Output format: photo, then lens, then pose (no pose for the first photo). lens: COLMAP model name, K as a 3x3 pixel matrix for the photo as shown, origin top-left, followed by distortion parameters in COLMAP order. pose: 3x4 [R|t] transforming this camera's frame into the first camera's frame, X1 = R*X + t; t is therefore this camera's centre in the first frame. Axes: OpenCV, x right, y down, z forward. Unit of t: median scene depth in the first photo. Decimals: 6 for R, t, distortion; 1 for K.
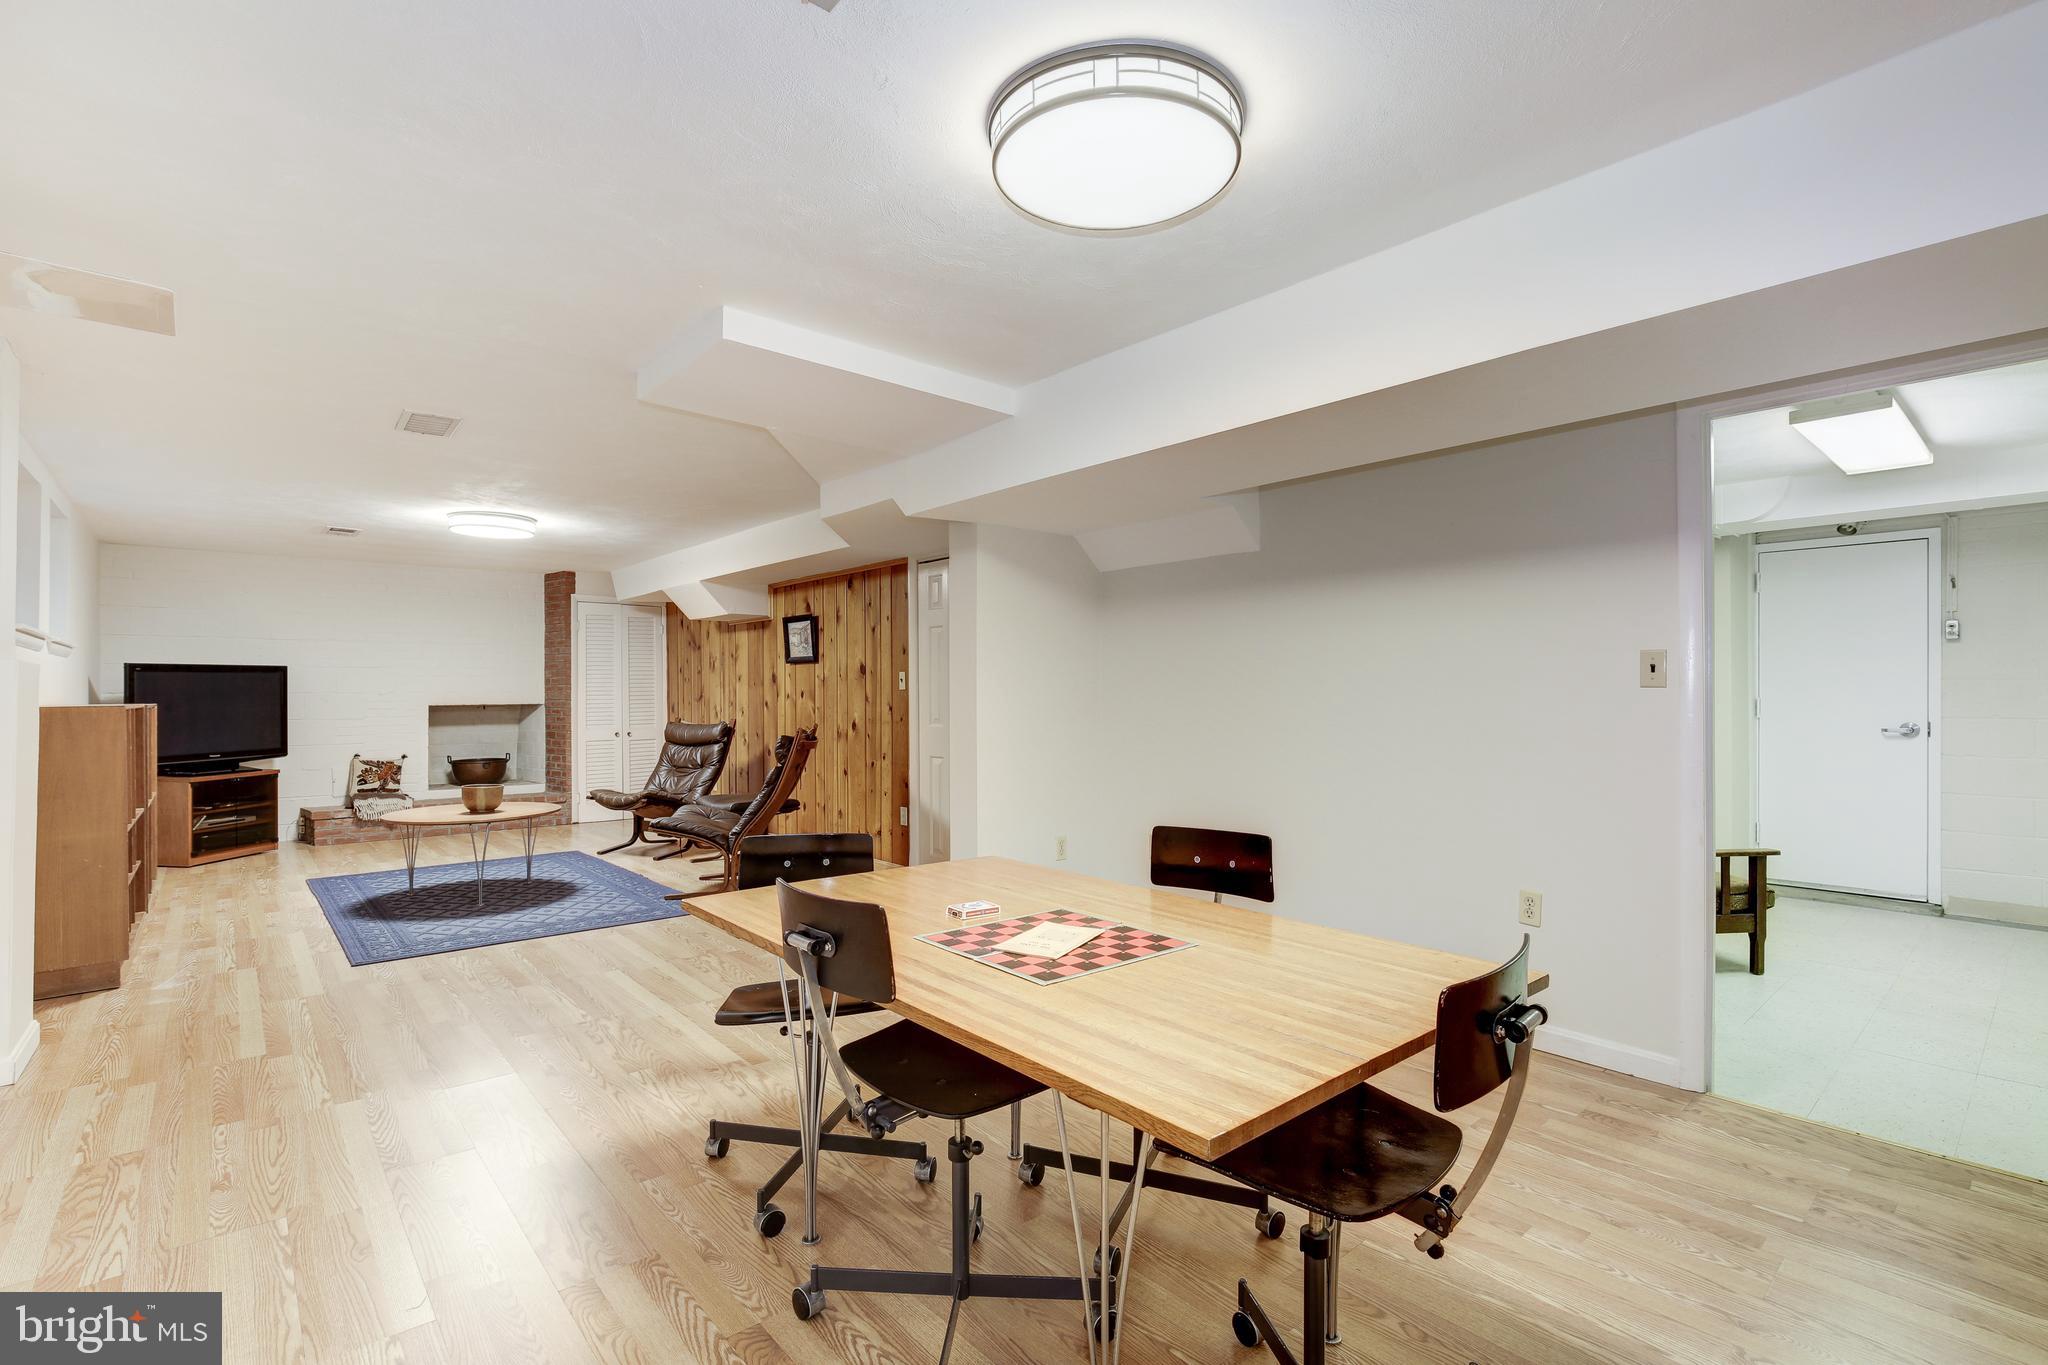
lens RADIAL K [[934.7, 0, 1024.9], [0, 934.7, 692.1], [0, 0, 1]] dist [-0.011853, 0.000764]
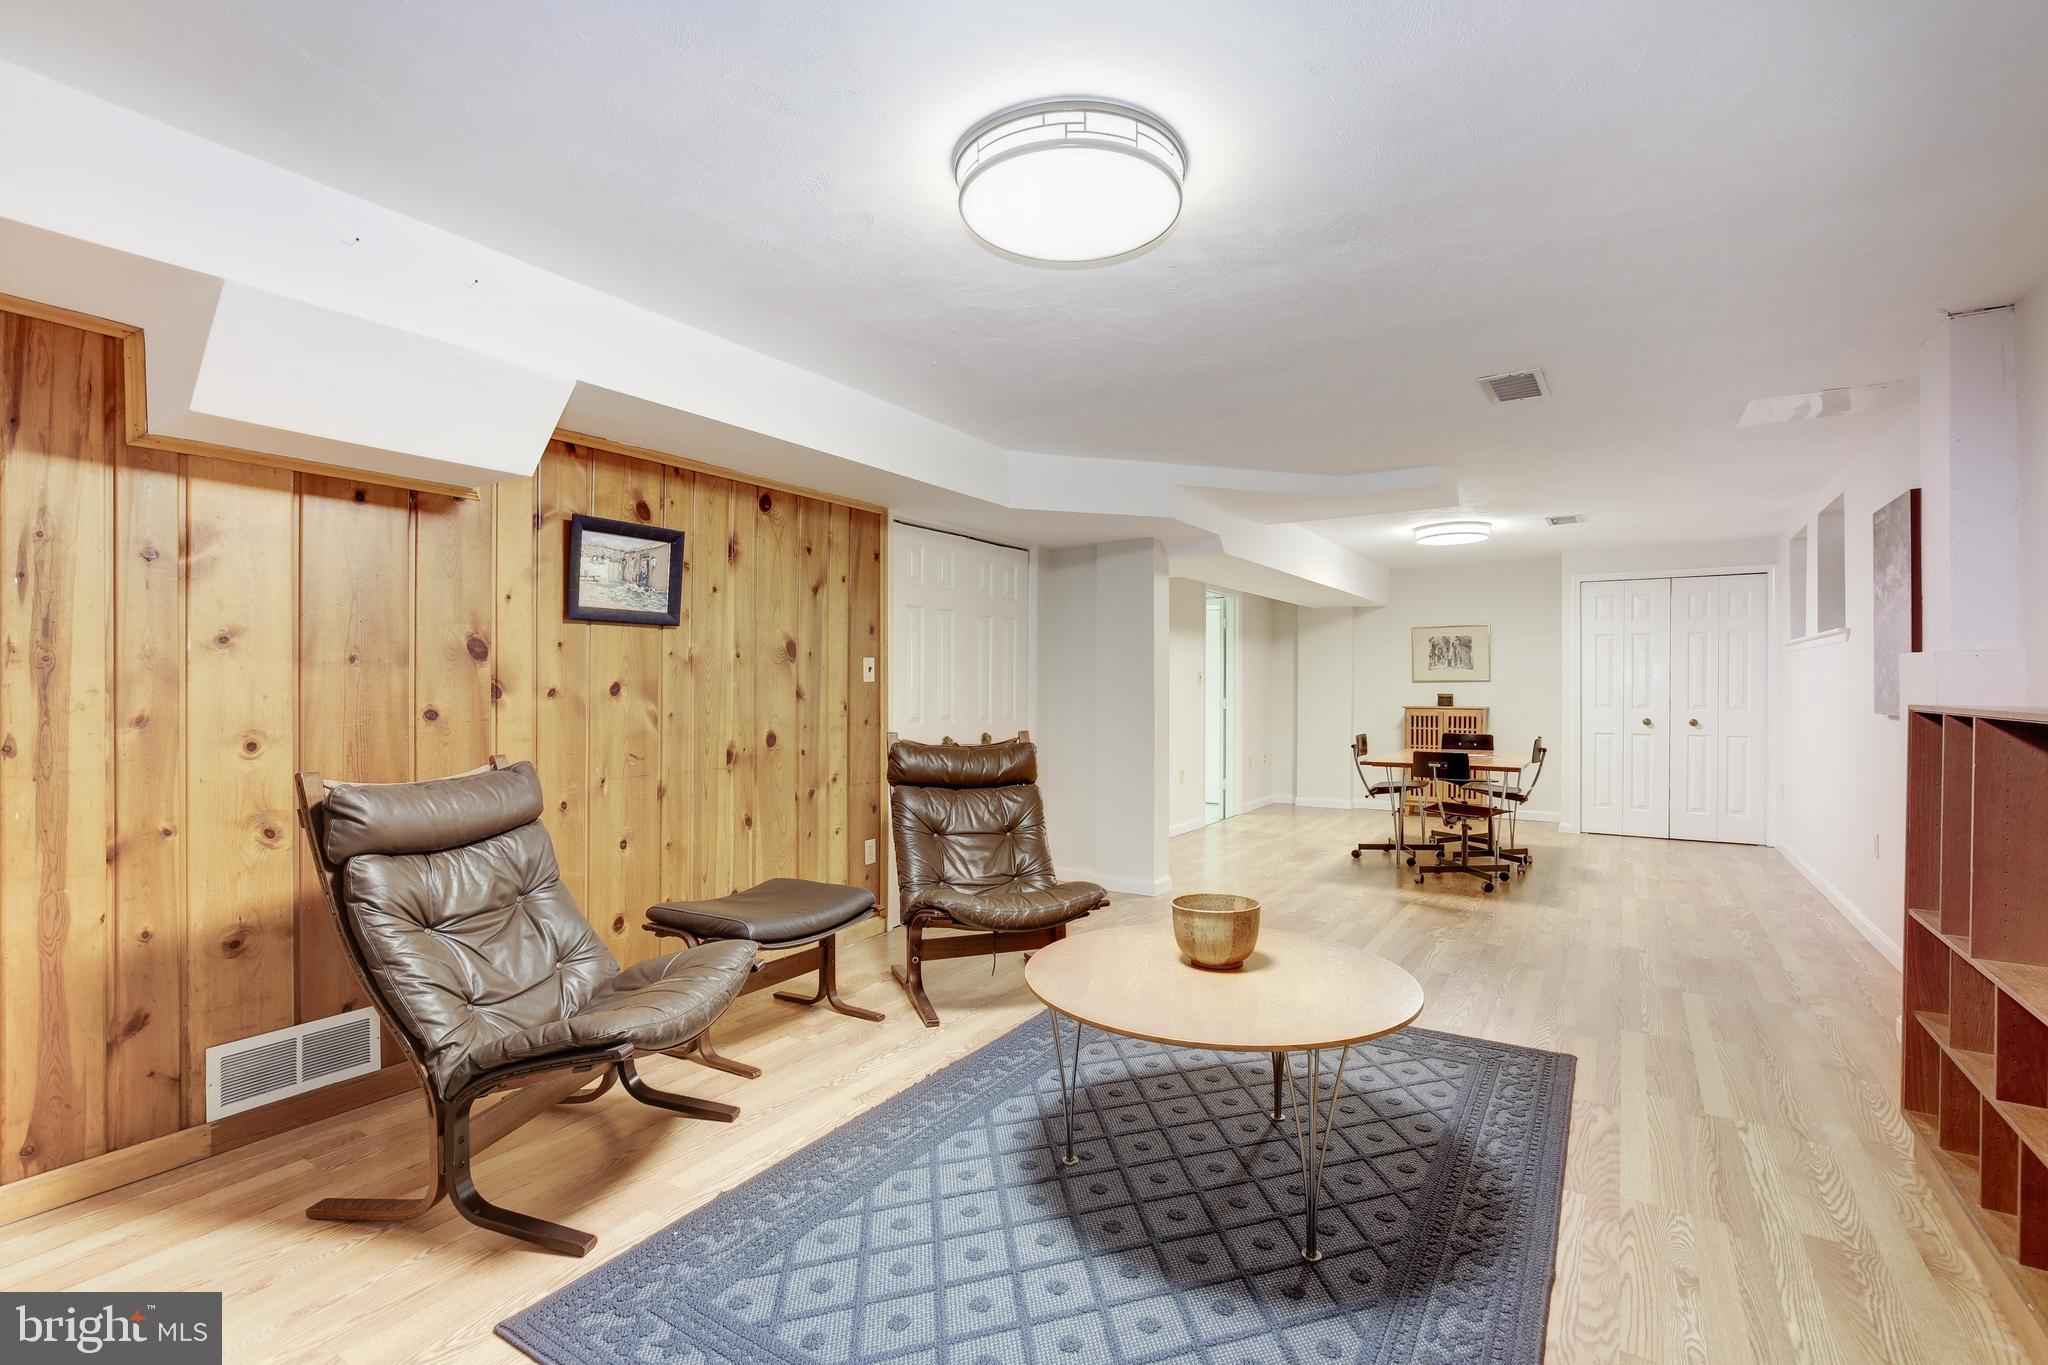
lens RADIAL K [[934.7, 0, 1026.4], [0, 934.7, 684.4], [0, 0, 1]] dist [-0.011853, 0.000764]
pose [[-0.283022, 0.004797, 0.959101, -0.830776], [-0.001170, 0.999985, -0.005347, 0.003355], [-0.959113, -0.002636, -0.283012, 1.032539]]
